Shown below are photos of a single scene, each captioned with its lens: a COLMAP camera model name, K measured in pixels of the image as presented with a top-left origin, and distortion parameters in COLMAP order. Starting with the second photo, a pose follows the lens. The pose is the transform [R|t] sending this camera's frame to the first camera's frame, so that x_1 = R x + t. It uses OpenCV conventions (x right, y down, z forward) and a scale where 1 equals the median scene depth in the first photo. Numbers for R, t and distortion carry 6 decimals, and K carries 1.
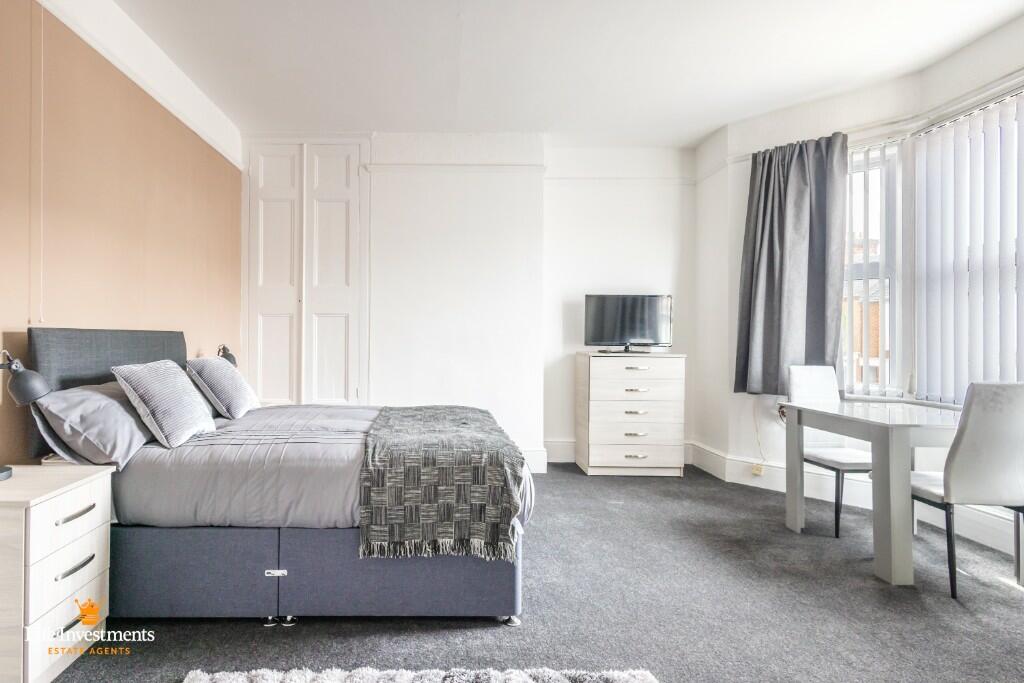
lens RADIAL K [[504.8, 0, 508.3], [0, 504.8, 342.8], [0, 0, 1]] dist [0.012743, -0.001590]
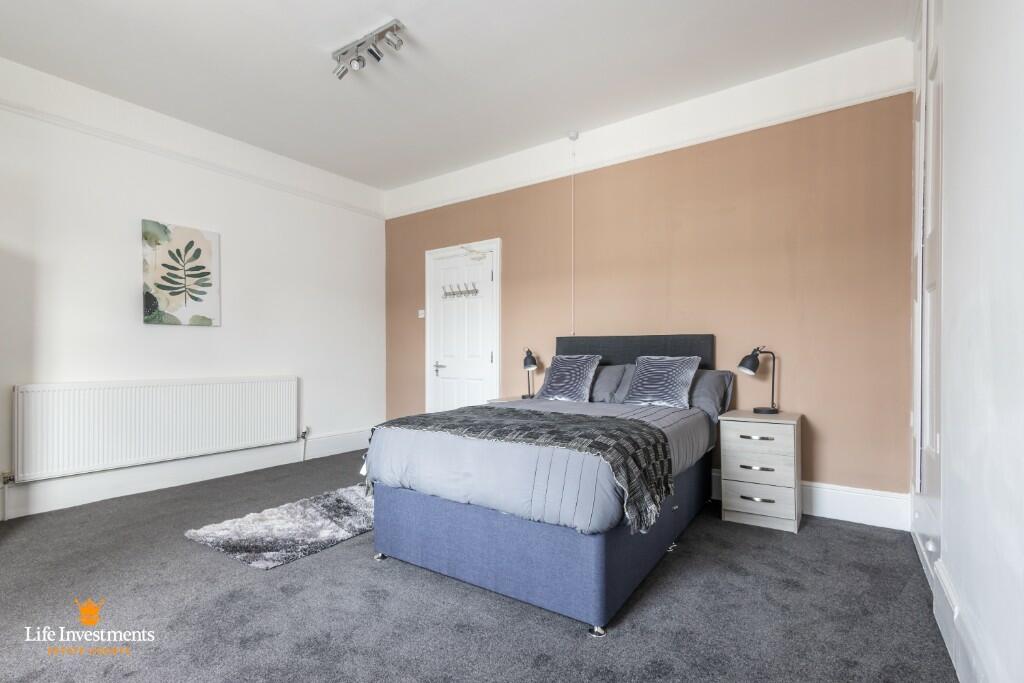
lens RADIAL K [[476.3, 0, 524.1], [0, 476.3, 358.8], [0, 0, 1]] dist [0.008167, -0.002501]
pose [[-0.568650, 0.004294, -0.822568, 0.826248], [-0.001076, 0.999982, 0.005964, 0.047369], [0.822579, 0.004276, -0.568635, 2.671910]]
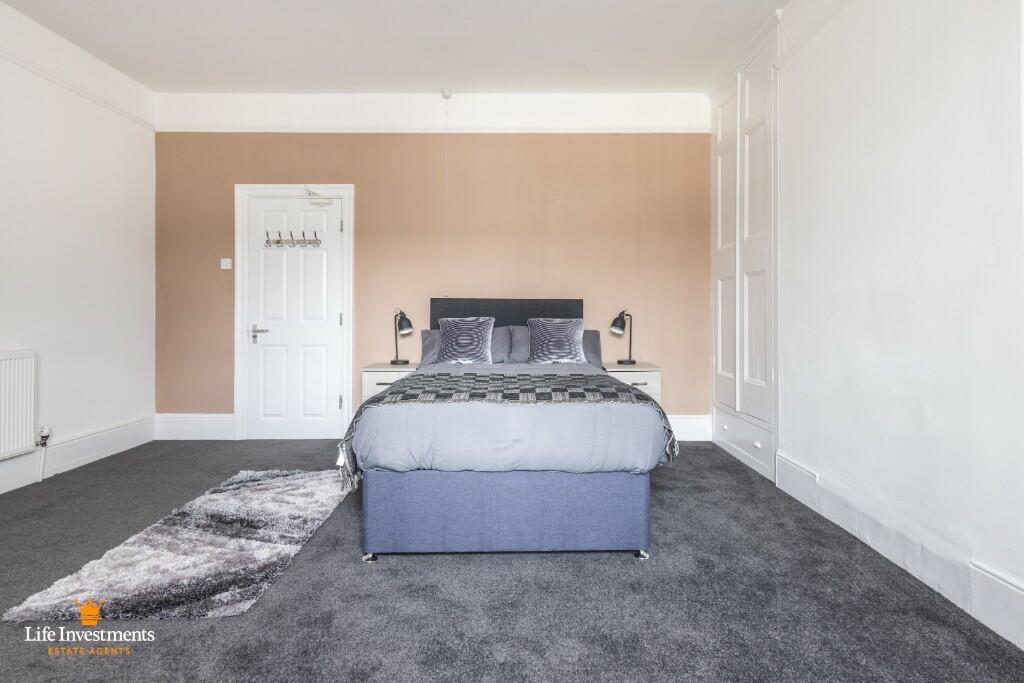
lens RADIAL K [[504.8, 0, 516.5], [0, 504.8, 310.1], [0, 0, 1]] dist [0.012743, -0.001590]
pose [[0.001304, -0.005671, -0.999983, 1.248241], [-0.000361, 0.999984, -0.005672, 0.020752], [0.999999, 0.000368, 0.001302, 1.767889]]
